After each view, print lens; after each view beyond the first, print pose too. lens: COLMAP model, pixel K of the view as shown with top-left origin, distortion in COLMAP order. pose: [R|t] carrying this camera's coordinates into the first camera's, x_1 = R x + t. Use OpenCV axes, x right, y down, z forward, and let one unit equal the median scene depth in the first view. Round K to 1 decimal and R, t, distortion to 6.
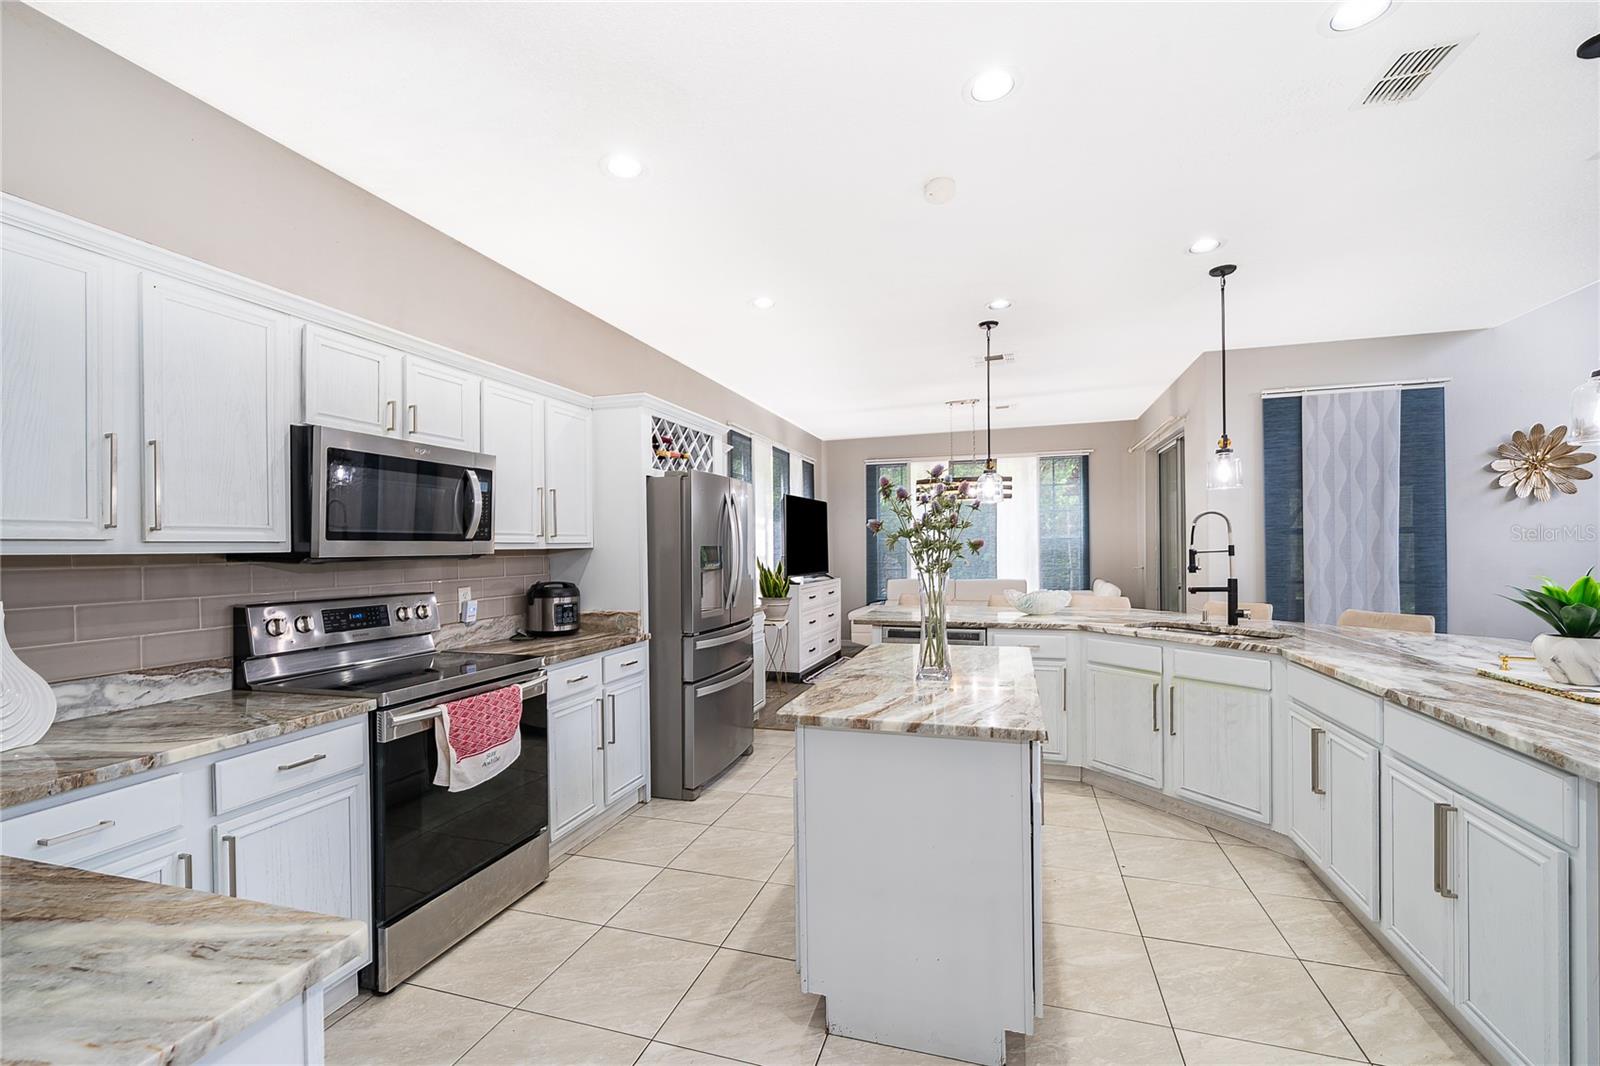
lens RADIAL K [[673.7, 0, 792.3], [0, 673.7, 549.8], [0, 0, 1]] dist [-0.001146, -0.000755]
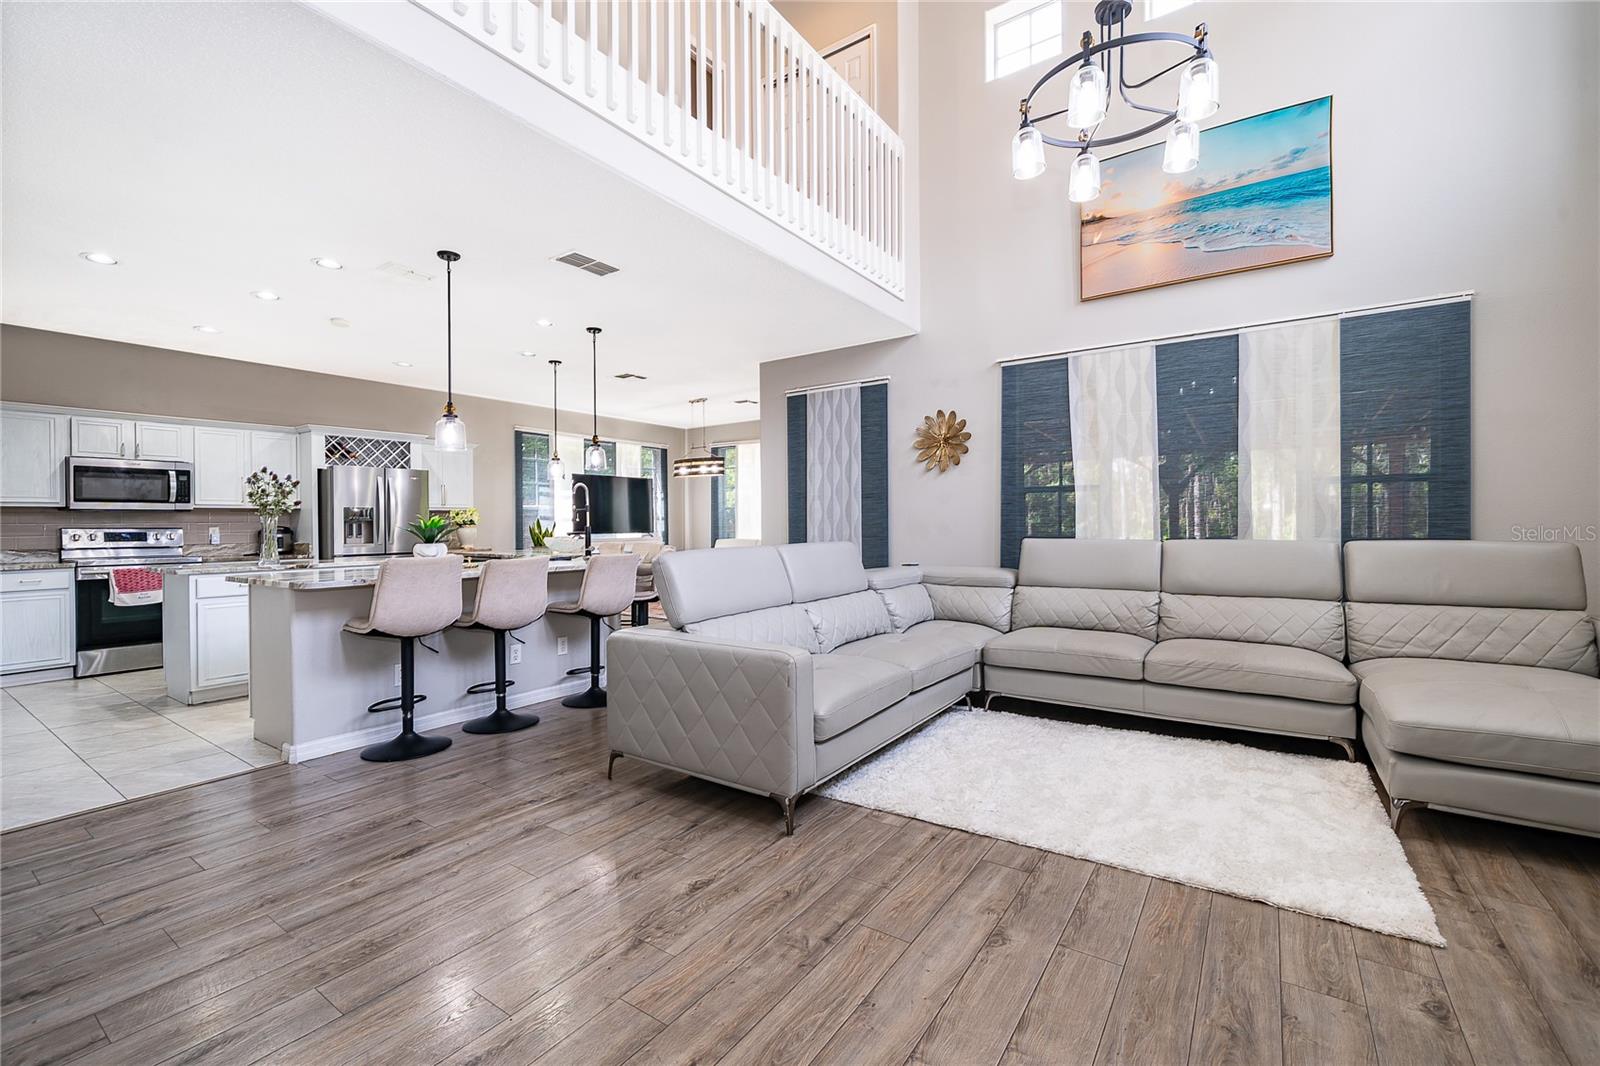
lens RADIAL K [[673.7, 0, 796.2], [0, 673.7, 527.3], [0, 0, 1]] dist [-0.001146, -0.000755]
pose [[0.956049, 0.005280, -0.293159, 1.561538], [-0.003670, 0.999975, 0.006043, 0.033052], [0.293184, -0.004701, 0.956045, -0.366676]]
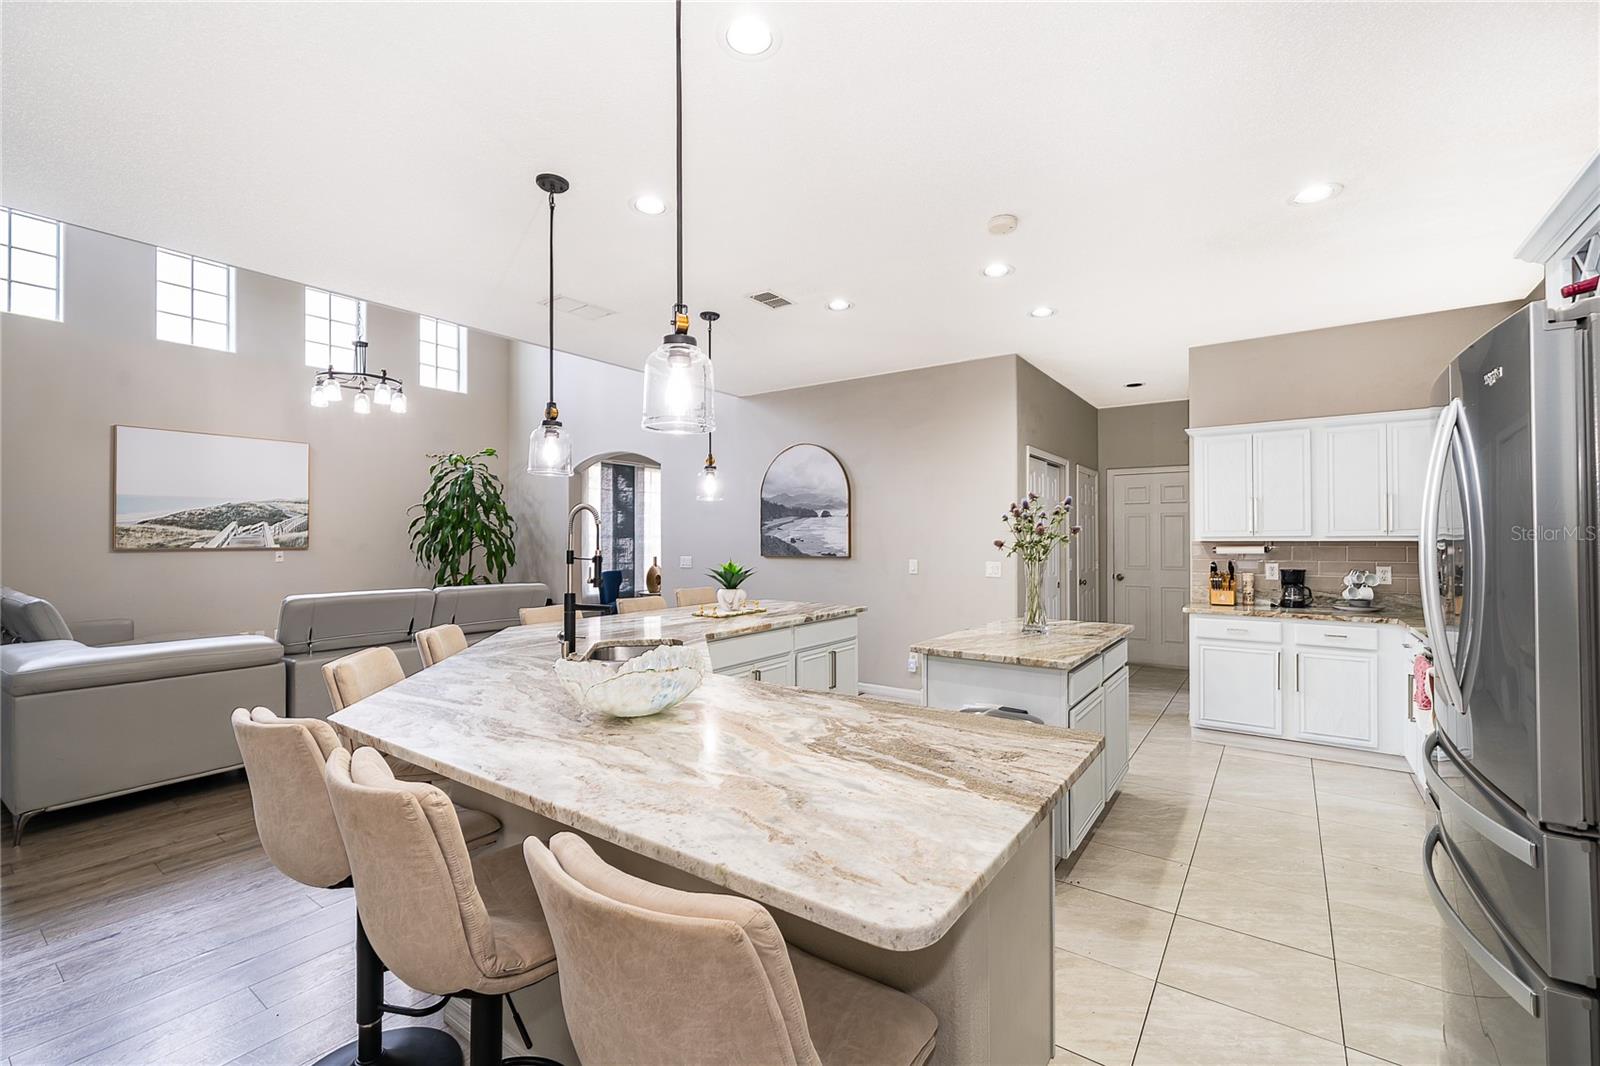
lens RADIAL K [[673.7, 0, 801.3], [0, 673.7, 531.2], [0, 0, 1]] dist [-0.001146, -0.000755]
pose [[-0.951767, 0.018017, 0.306292, 0.156440], [0.015098, 0.999815, -0.011894, -0.014615], [-0.306450, -0.006696, -0.951863, 1.625399]]
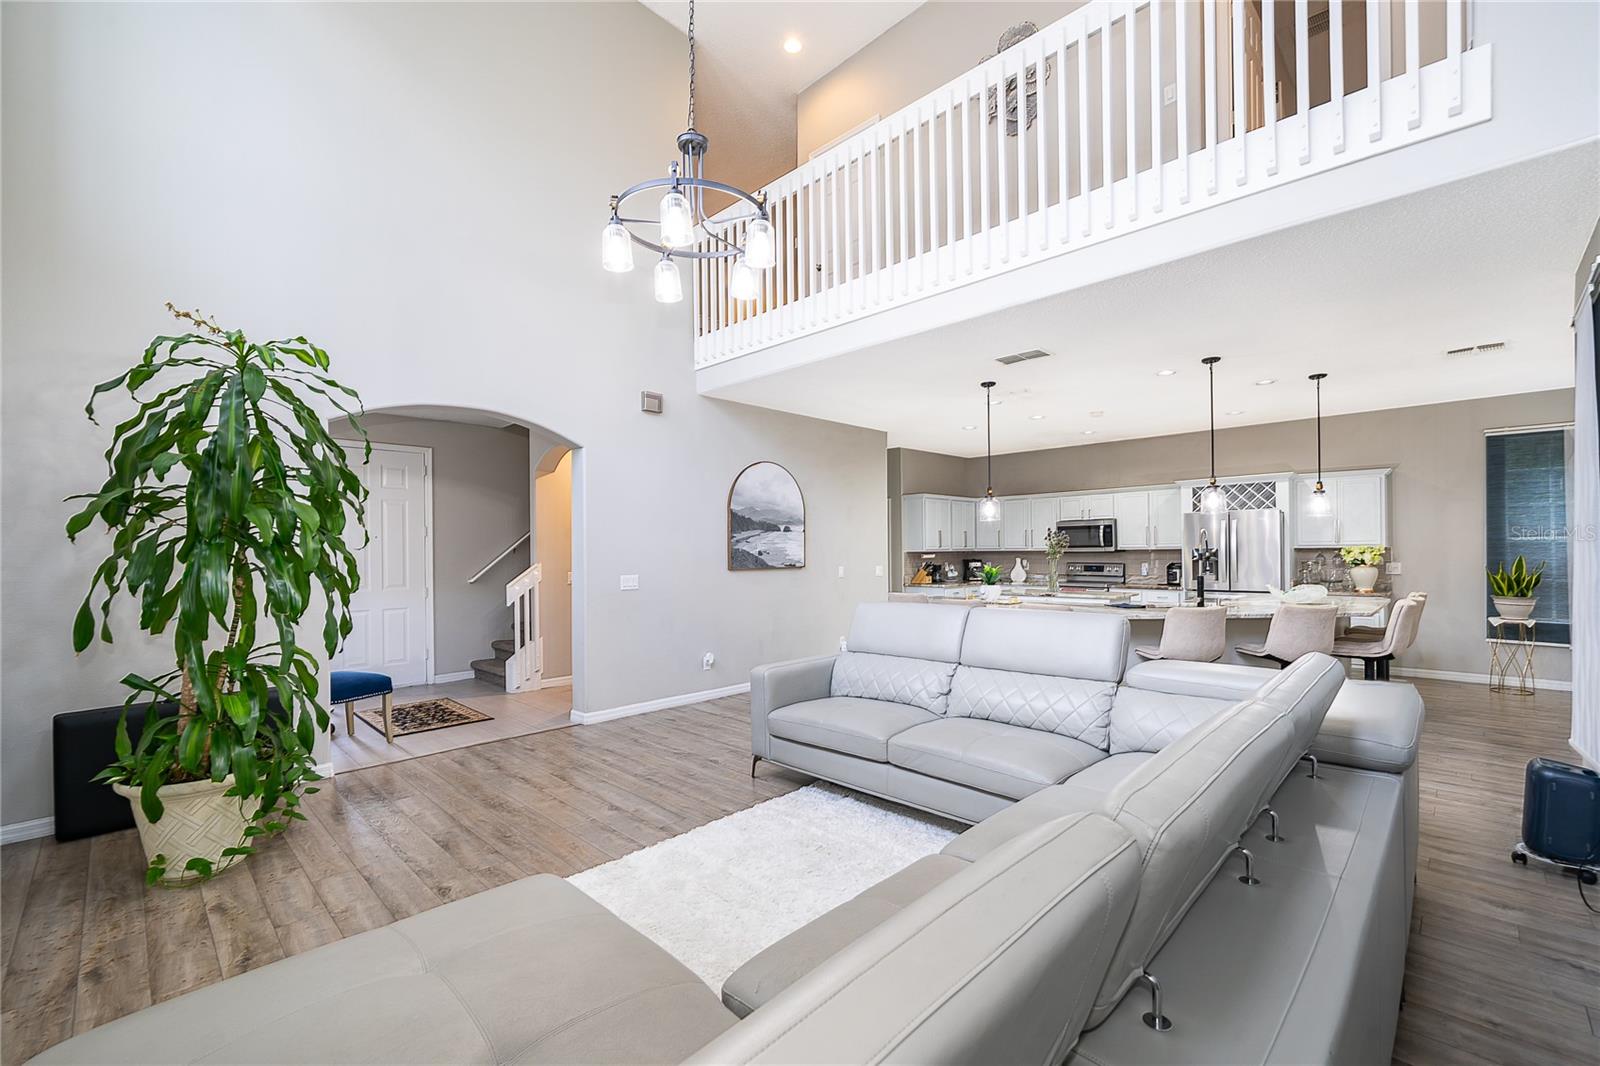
lens RADIAL K [[673.7, 0, 794.3], [0, 673.7, 548.9], [0, 0, 1]] dist [-0.001146, -0.000755]
pose [[-0.452066, 0.012894, -0.891891, 2.316185], [0.011488, 0.999897, 0.008632, -0.037624], [0.891910, -0.006344, -0.452168, 0.851663]]
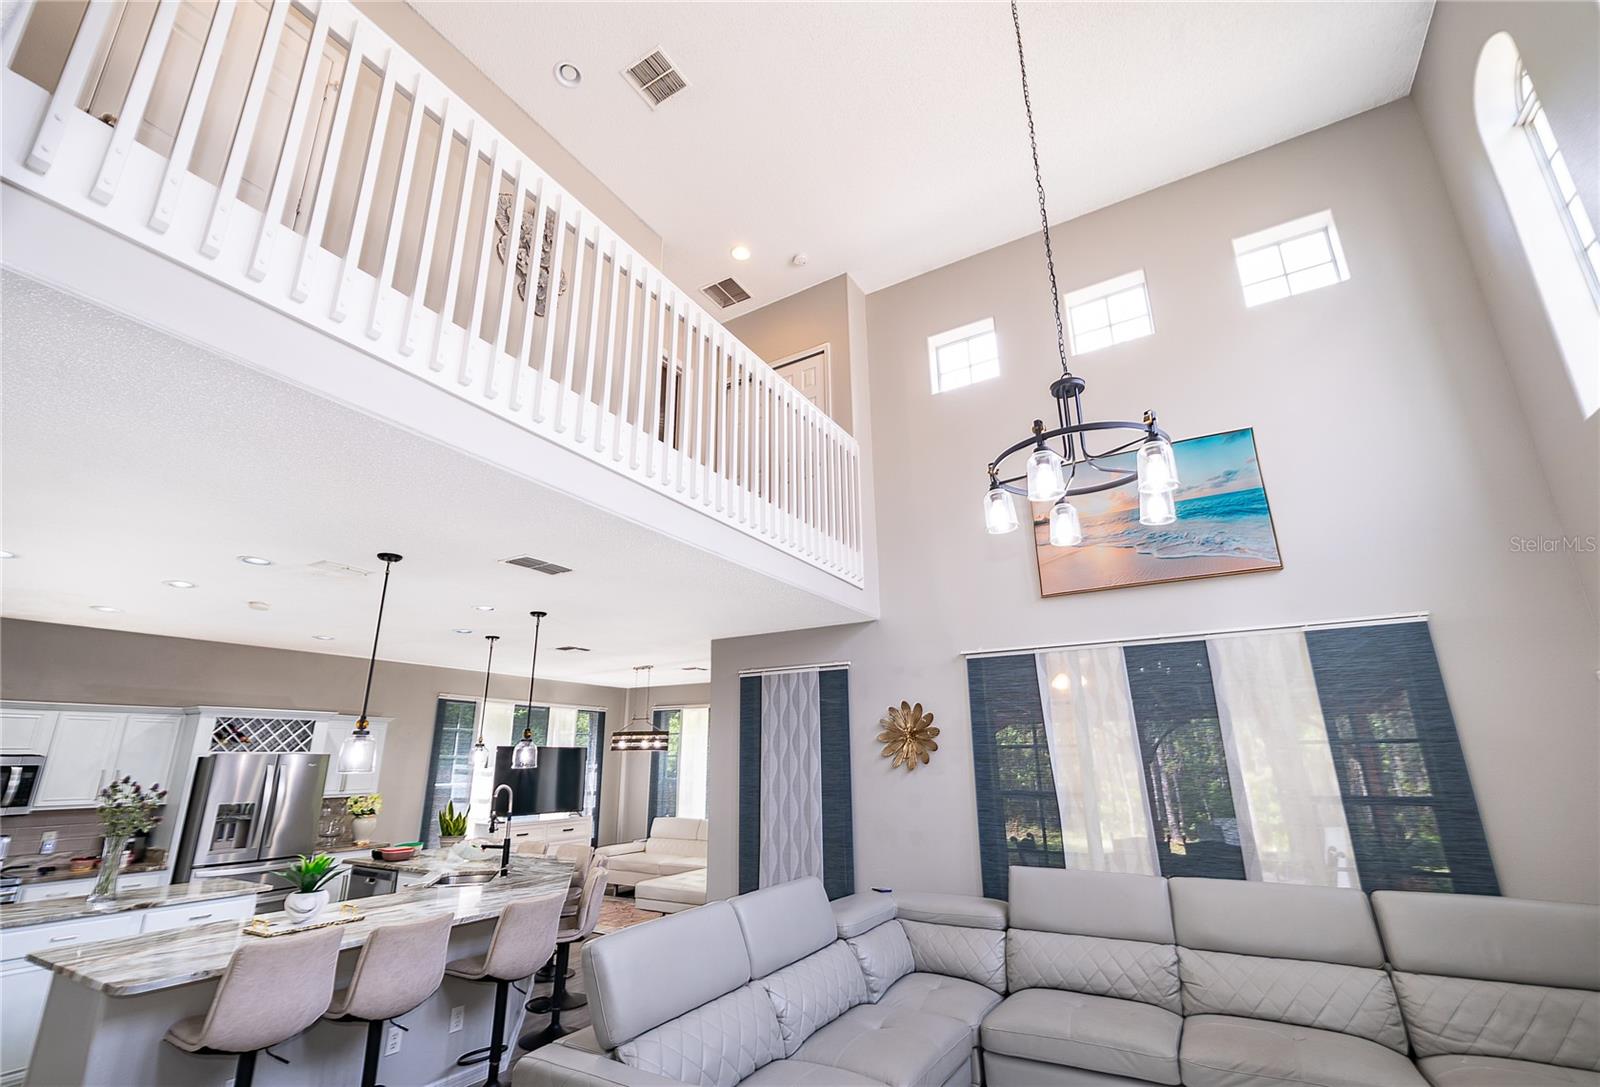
lens RADIAL K [[695.1, 0, 782.9], [0, 695.1, 554.2], [0, 0, 1]] dist [-0.003449, 0.000667]
pose [[0.972099, -0.062764, -0.226020, 1.524655], [-0.004996, 0.957781, -0.287456, -0.105194], [0.234520, 0.280565, 0.930744, -0.334603]]
